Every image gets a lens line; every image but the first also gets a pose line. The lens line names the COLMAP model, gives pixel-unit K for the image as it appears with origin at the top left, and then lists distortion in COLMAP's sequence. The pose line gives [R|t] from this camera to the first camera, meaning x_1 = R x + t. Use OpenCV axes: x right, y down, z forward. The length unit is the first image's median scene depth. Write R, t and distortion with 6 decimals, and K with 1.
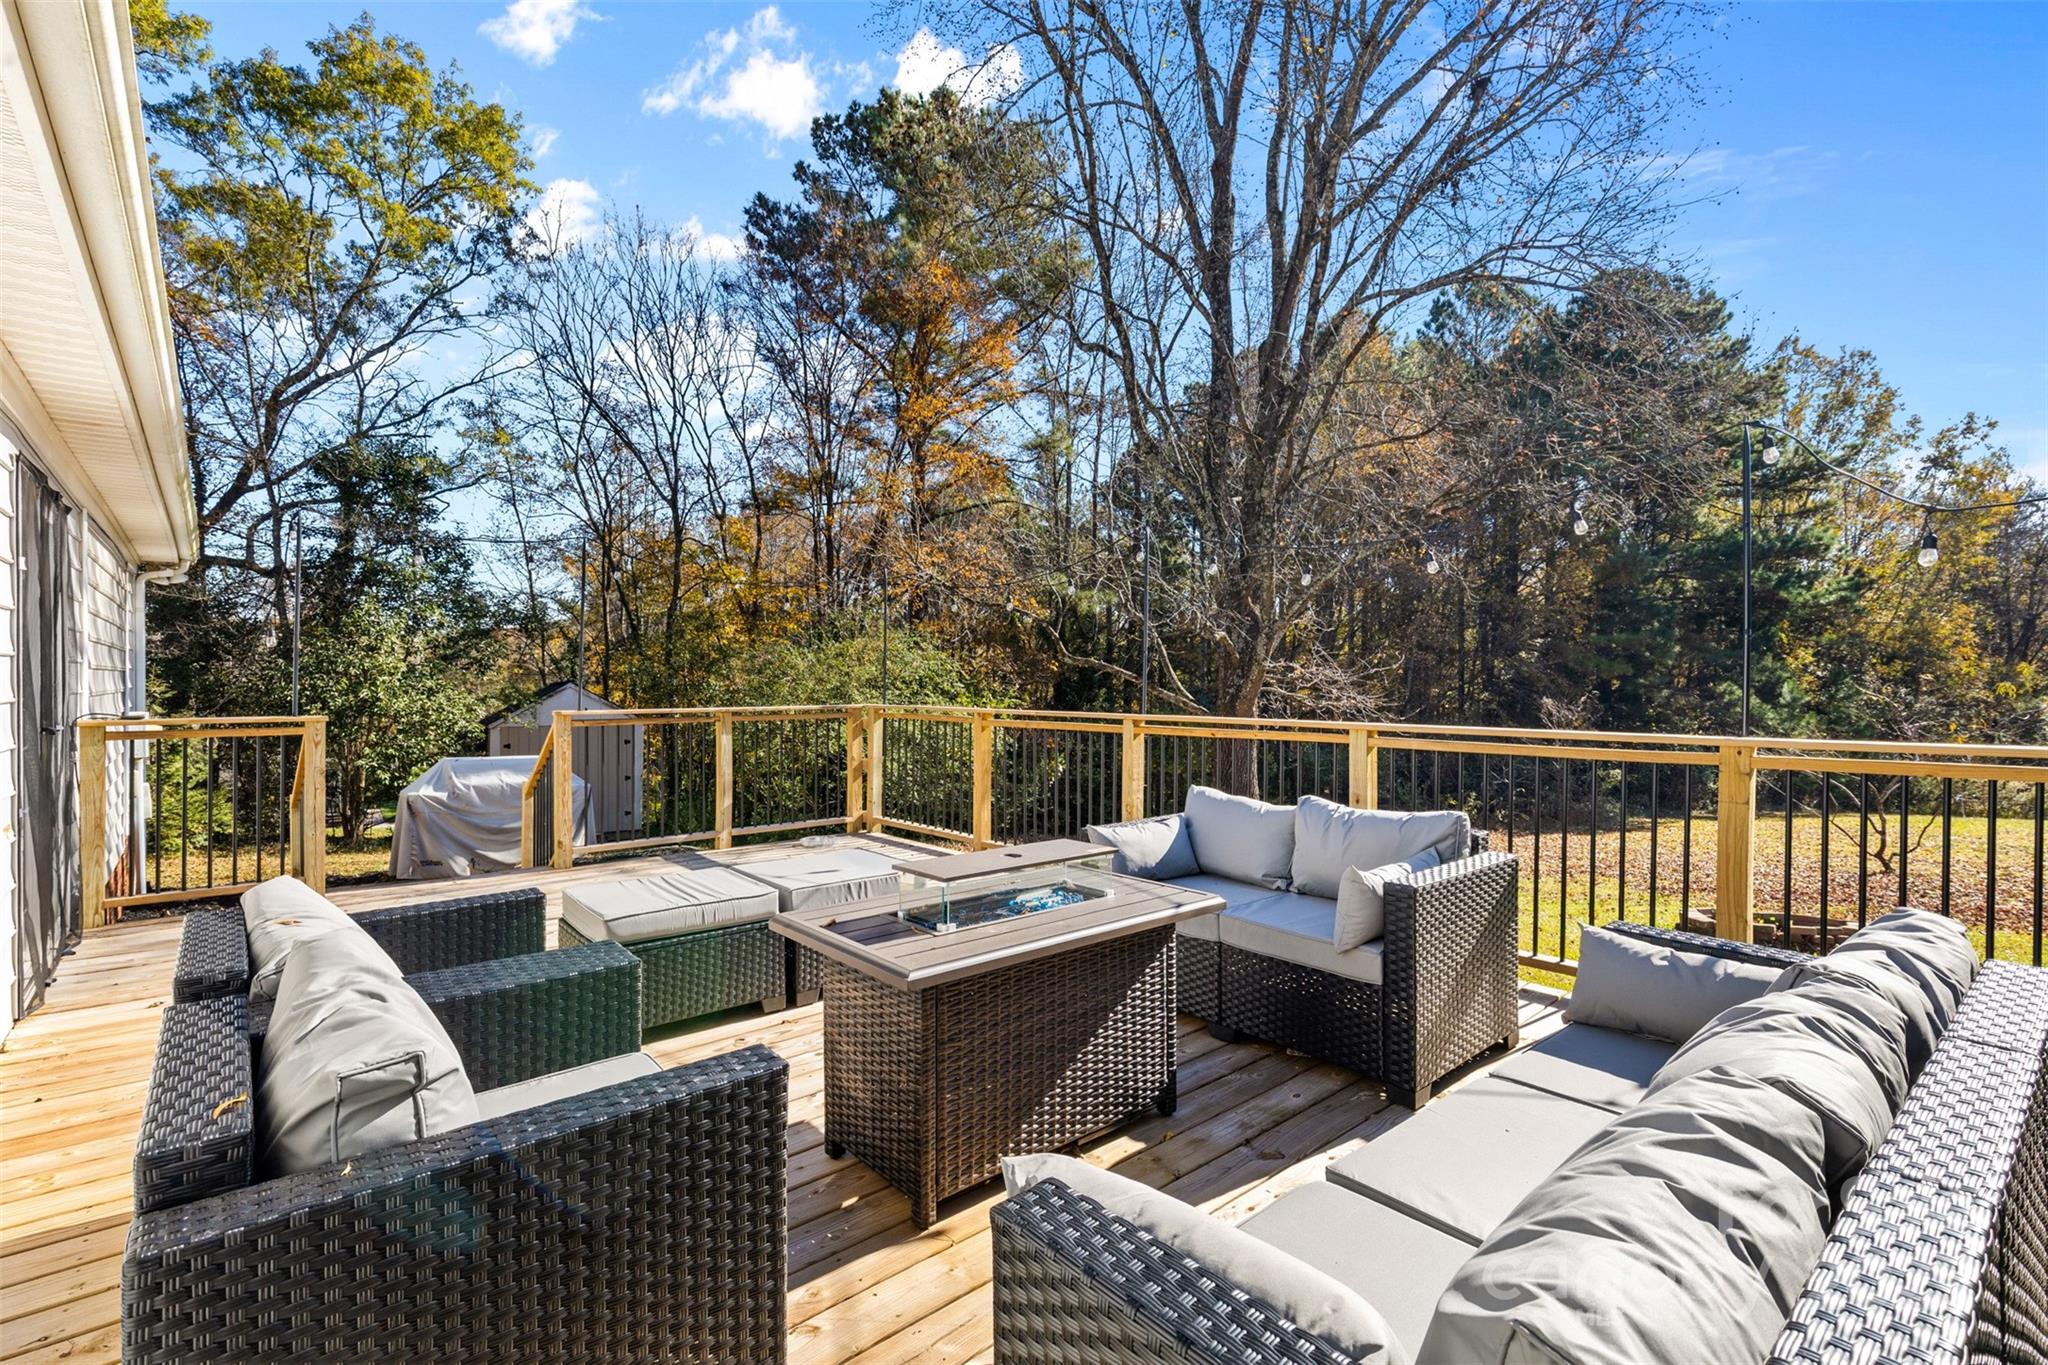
lens RADIAL K [[924.8, 0, 1020.8], [0, 924.8, 685.3], [0, 0, 1]] dist [0.019713, -0.001273]
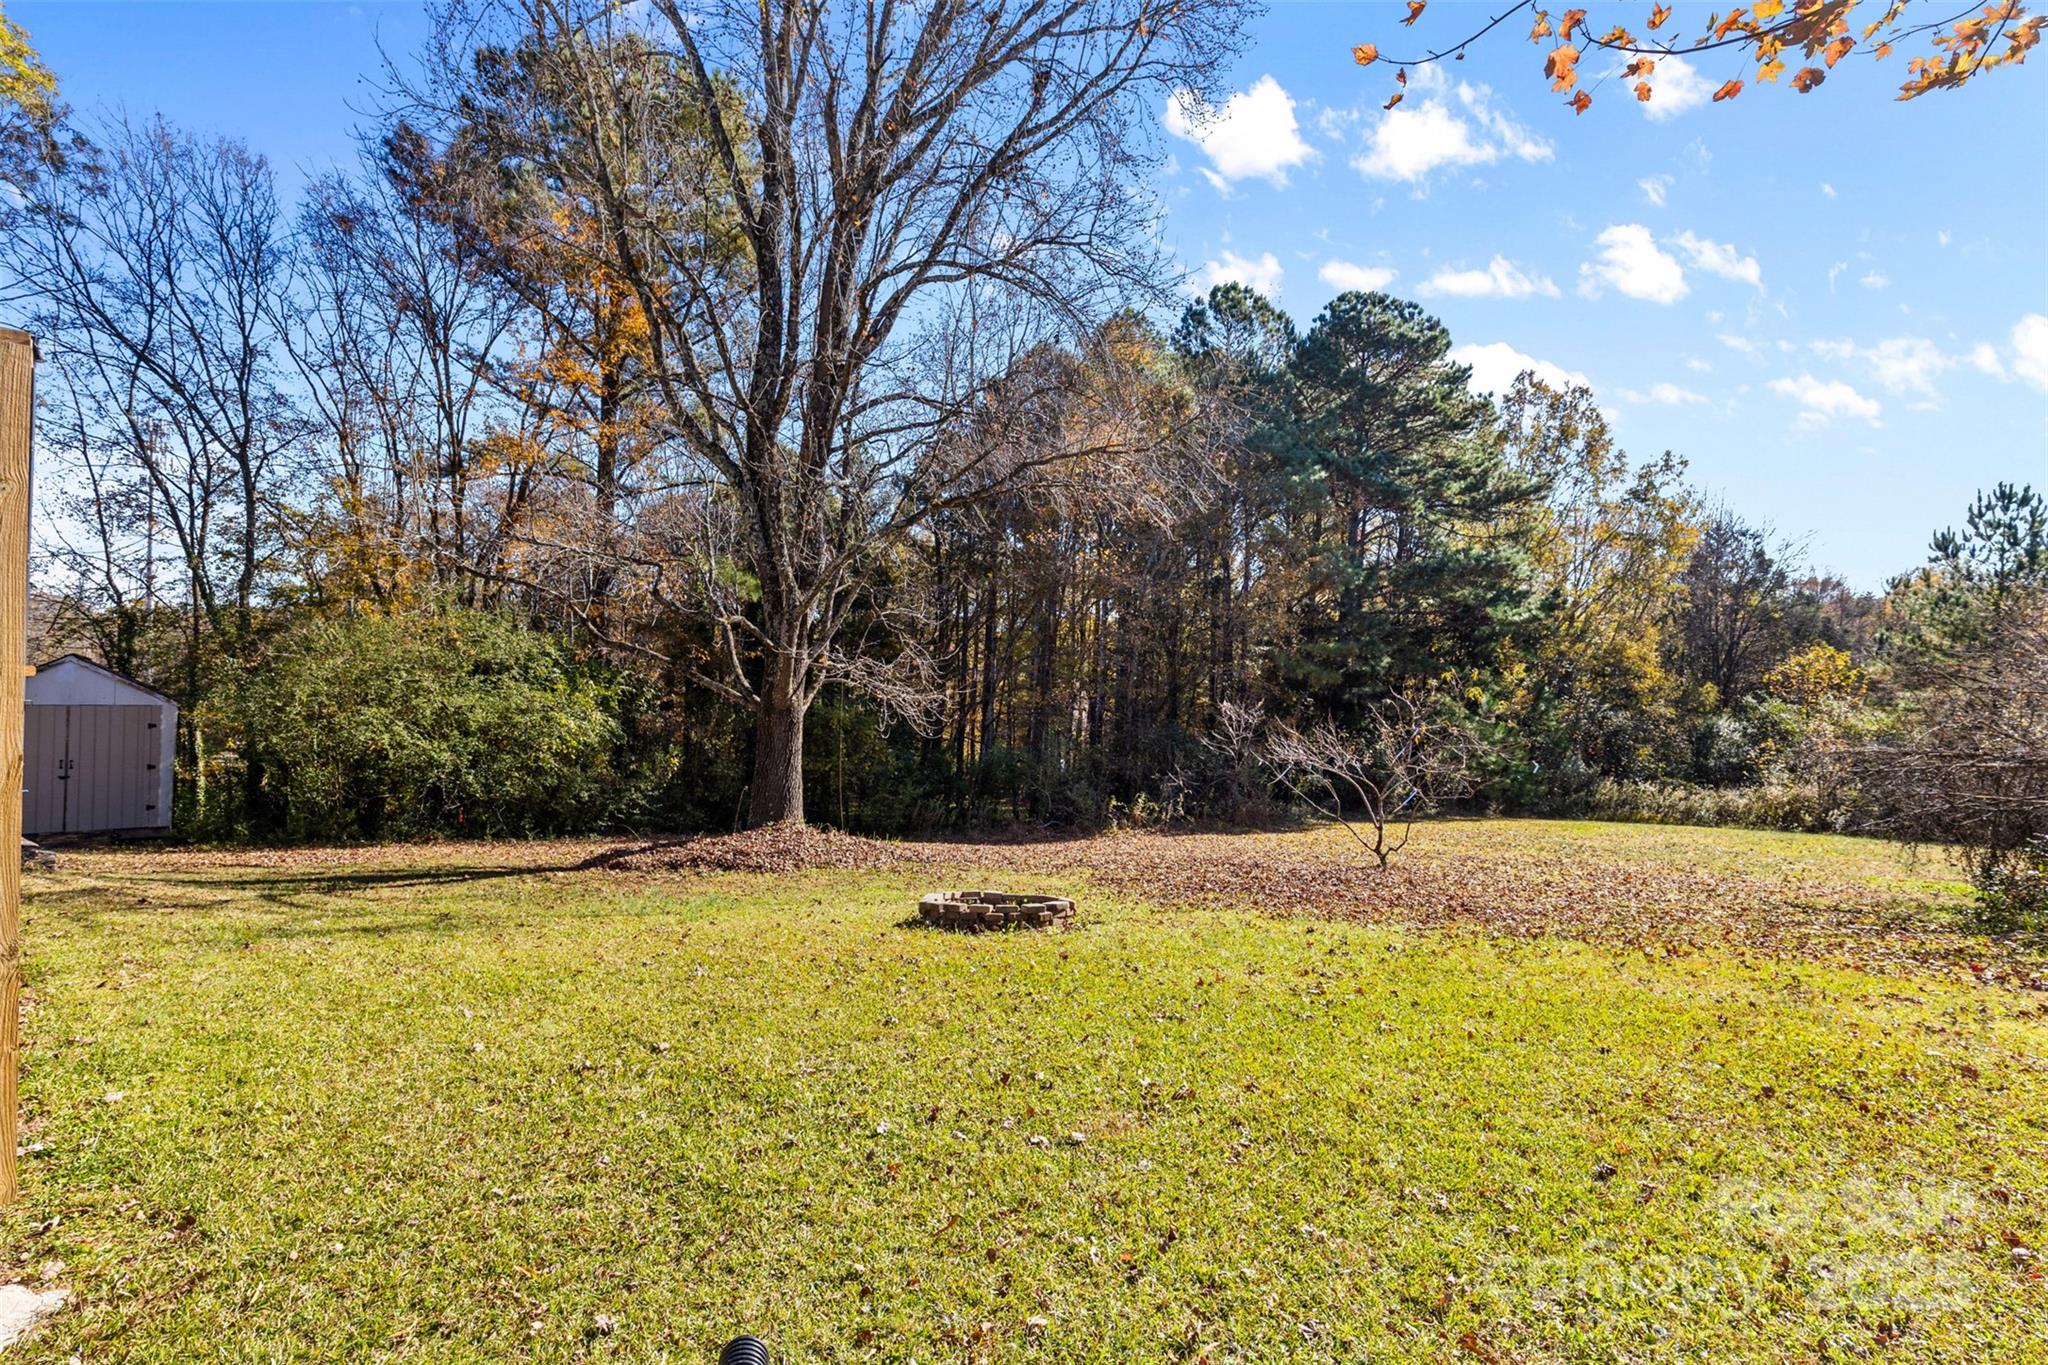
lens RADIAL K [[924.8, 0, 1031.8], [0, 924.8, 685.1], [0, 0, 1]] dist [0.019713, -0.001273]
pose [[0.993272, 0.029367, 0.112021, 0.170176], [-0.030202, 0.999527, 0.005765, -0.004223], [-0.111799, -0.009109, 0.993689, 0.012728]]
